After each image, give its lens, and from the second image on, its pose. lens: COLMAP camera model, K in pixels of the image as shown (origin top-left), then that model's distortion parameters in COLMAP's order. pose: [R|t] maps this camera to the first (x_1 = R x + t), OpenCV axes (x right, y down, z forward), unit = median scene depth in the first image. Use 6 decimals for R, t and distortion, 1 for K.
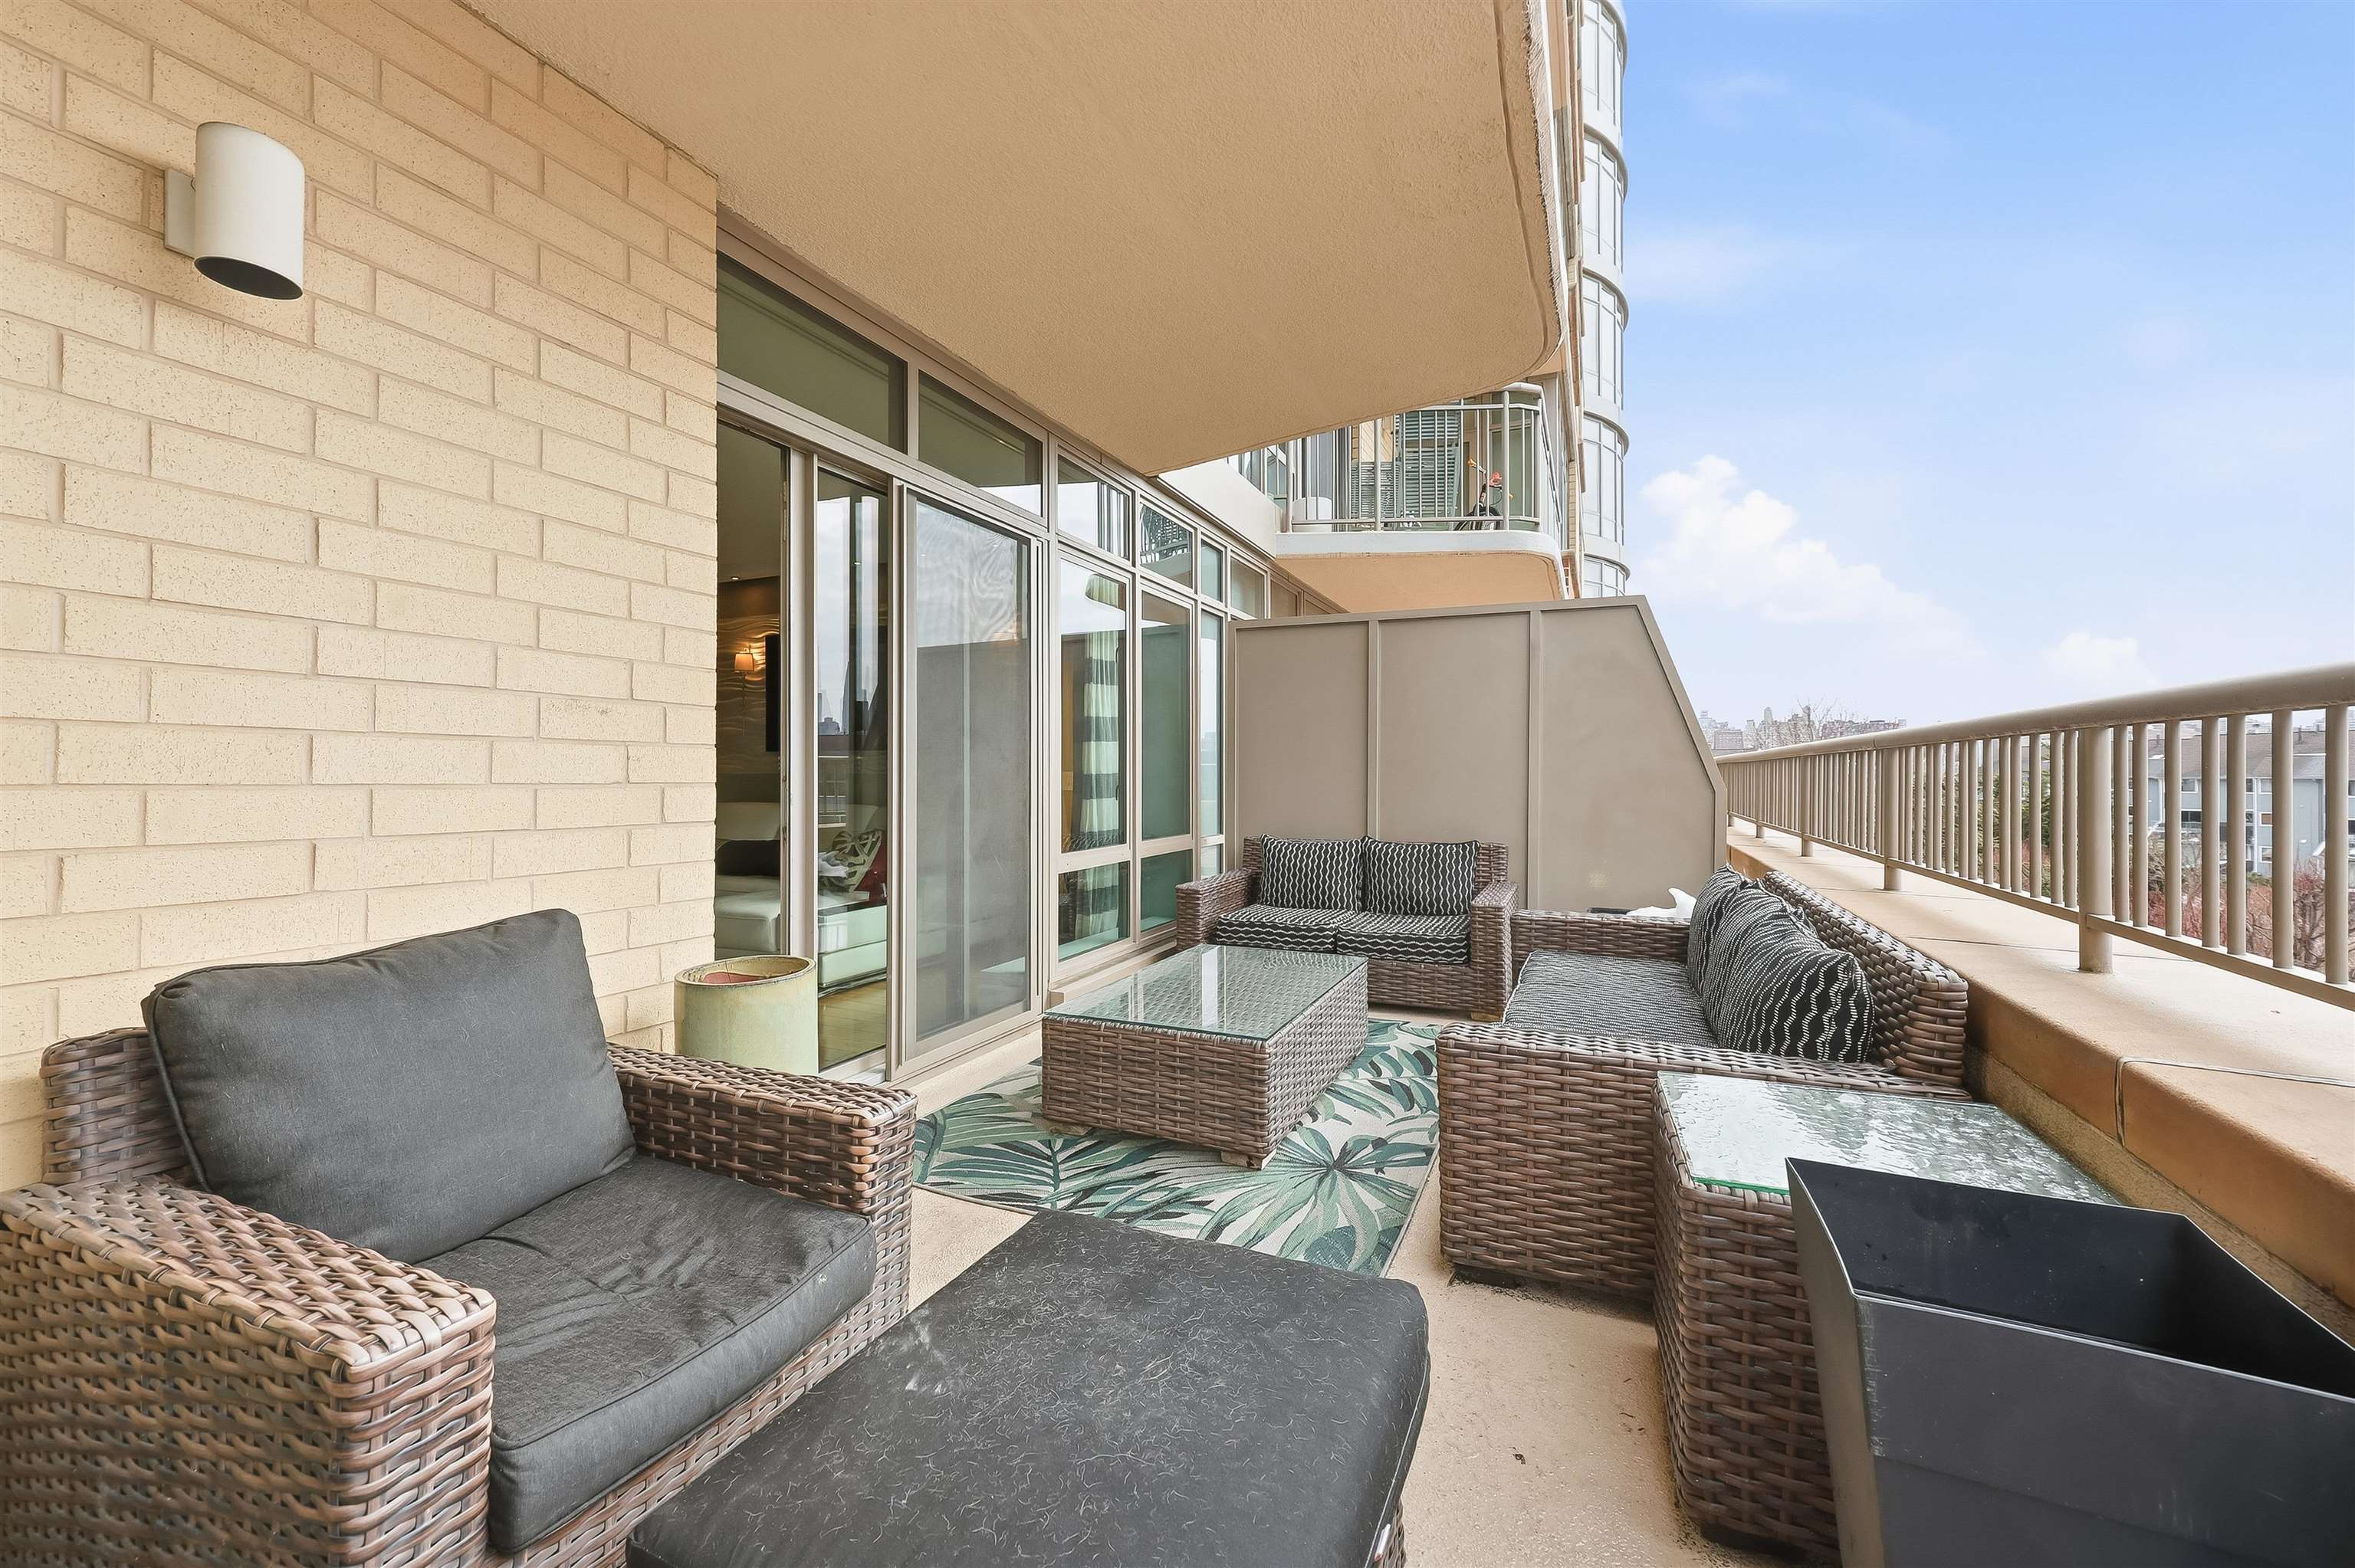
lens RADIAL K [[962.9, 0, 1159.9], [0, 962.9, 784.2], [0, 0, 1]] dist [0.008388, 0.000166]
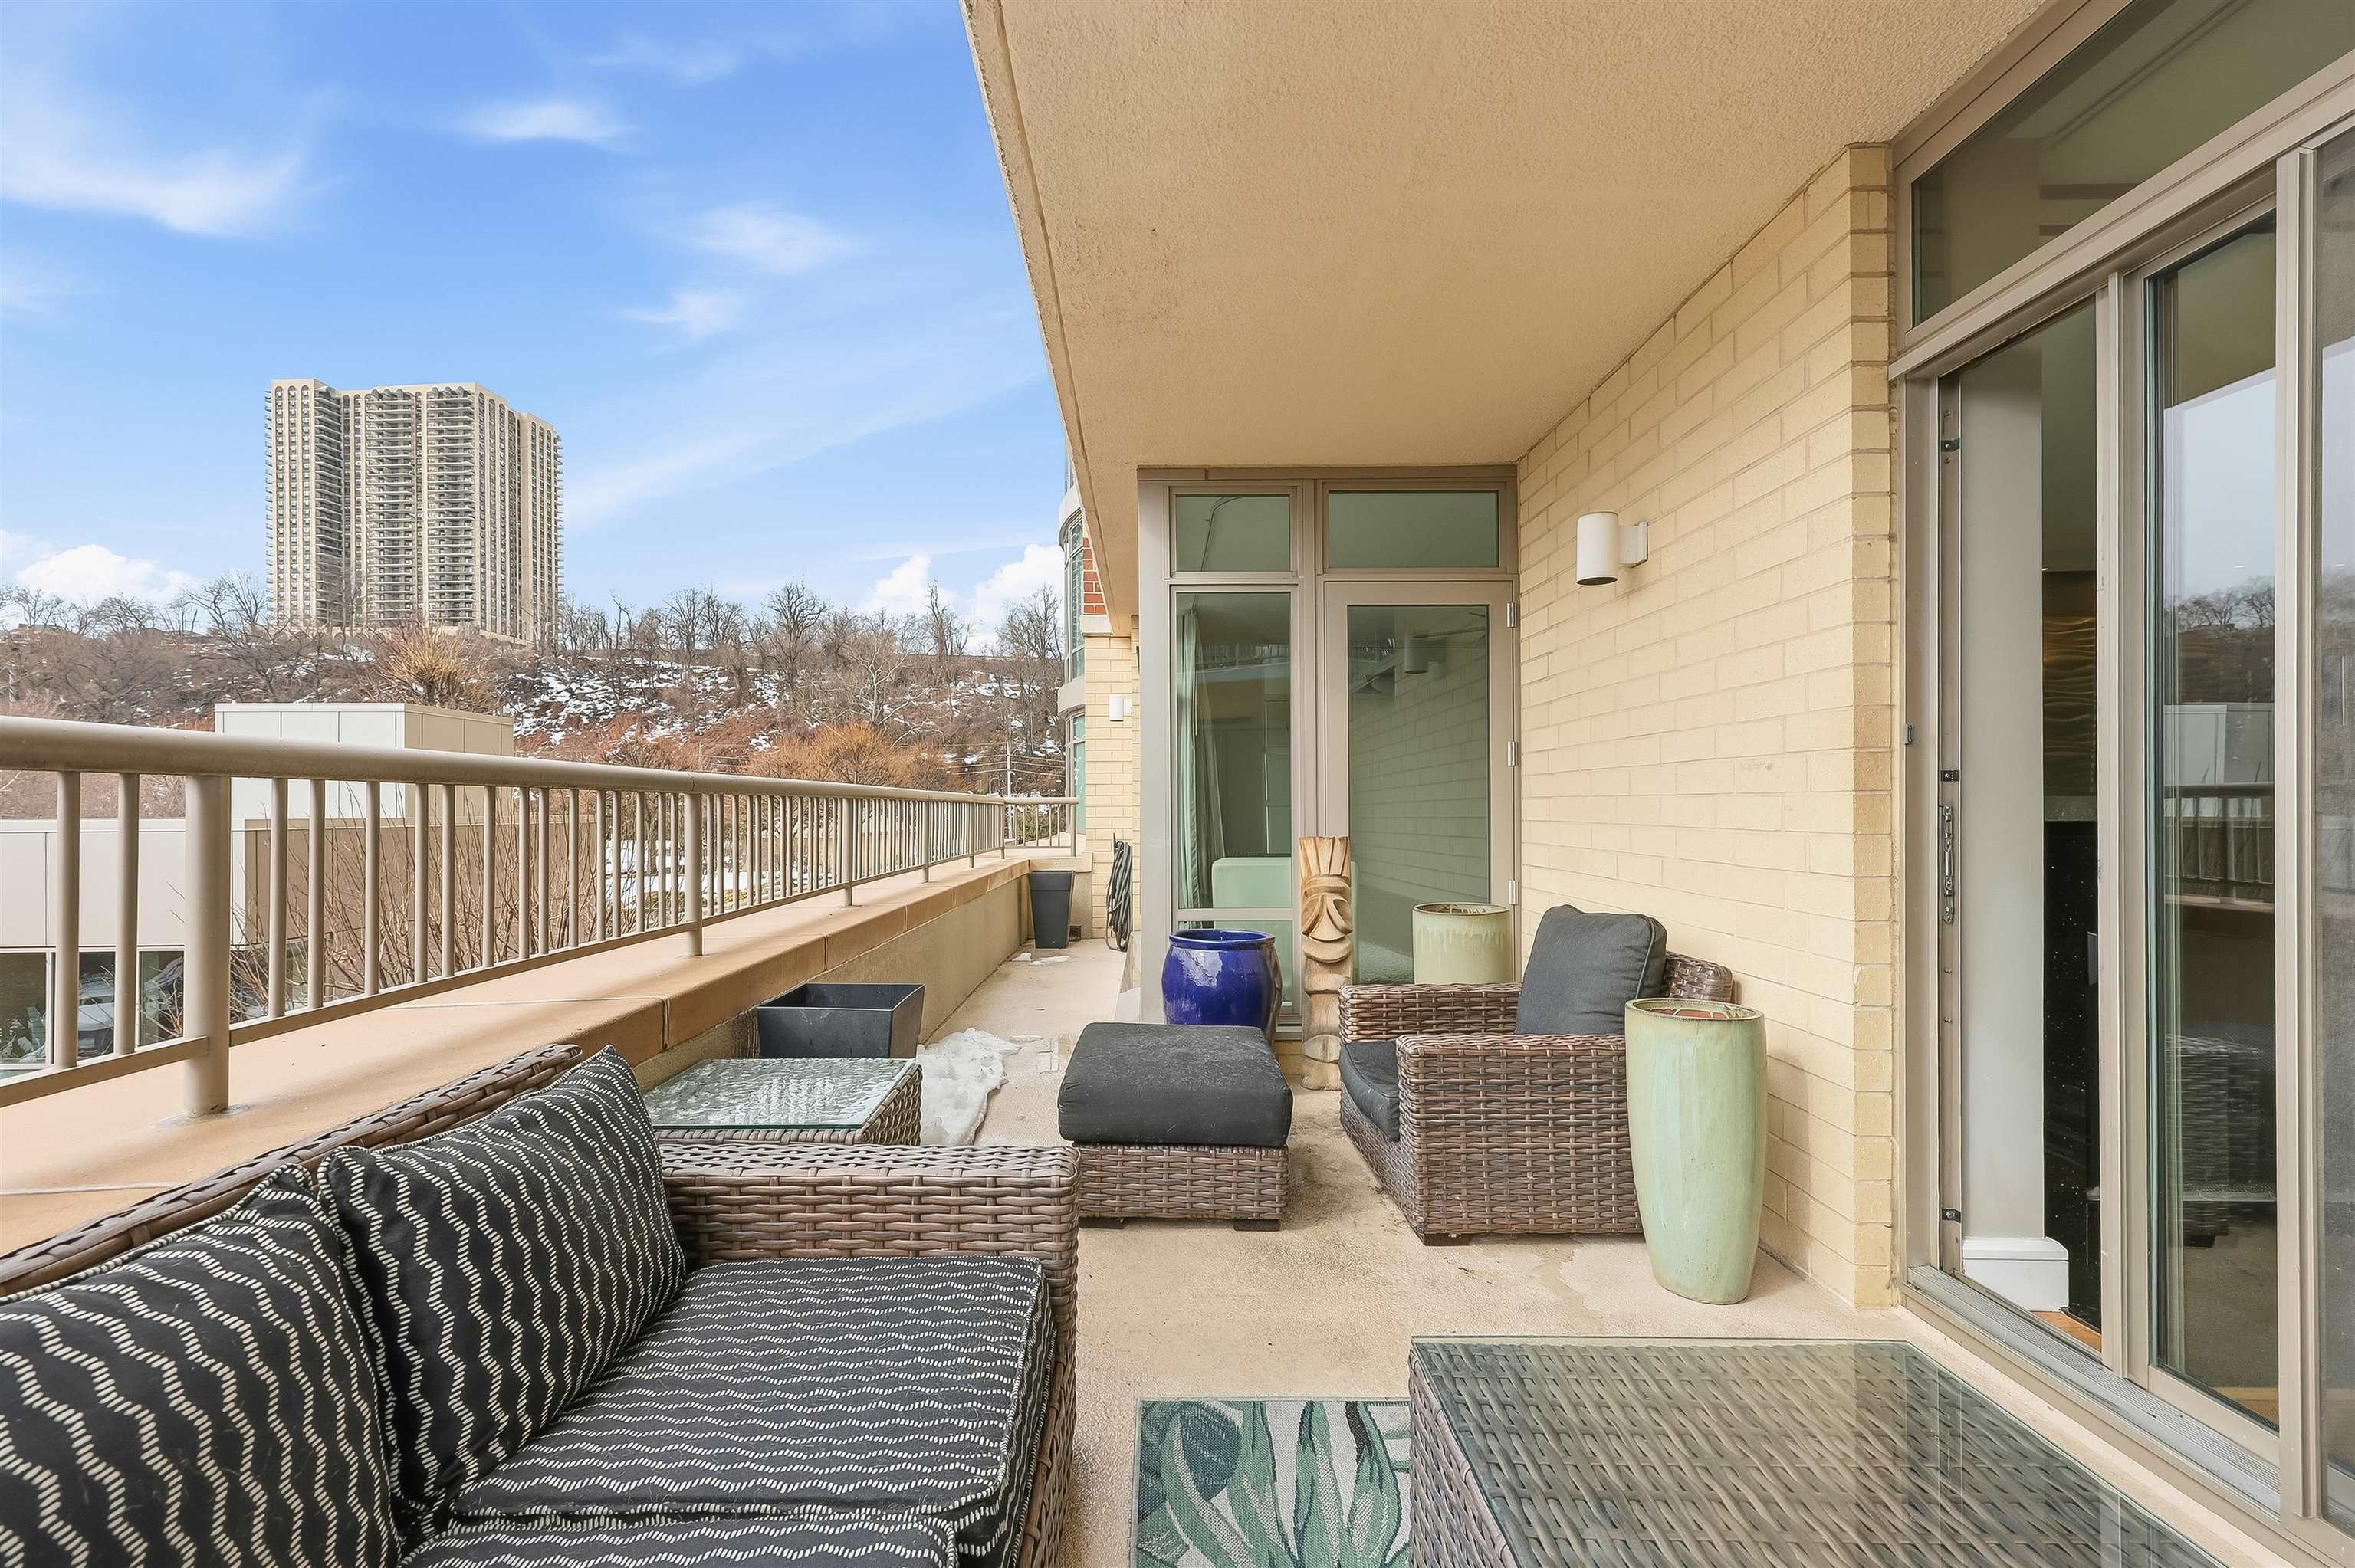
lens RADIAL K [[962.9, 0, 1159.9], [0, 962.9, 784.2], [0, 0, 1]] dist [0.008388, 0.000166]
pose [[-0.908878, -0.007009, -0.417003, 0.521736], [0.002861, 0.999730, -0.023039, -0.028585], [0.417052, -0.022133, -0.908613, 1.631630]]
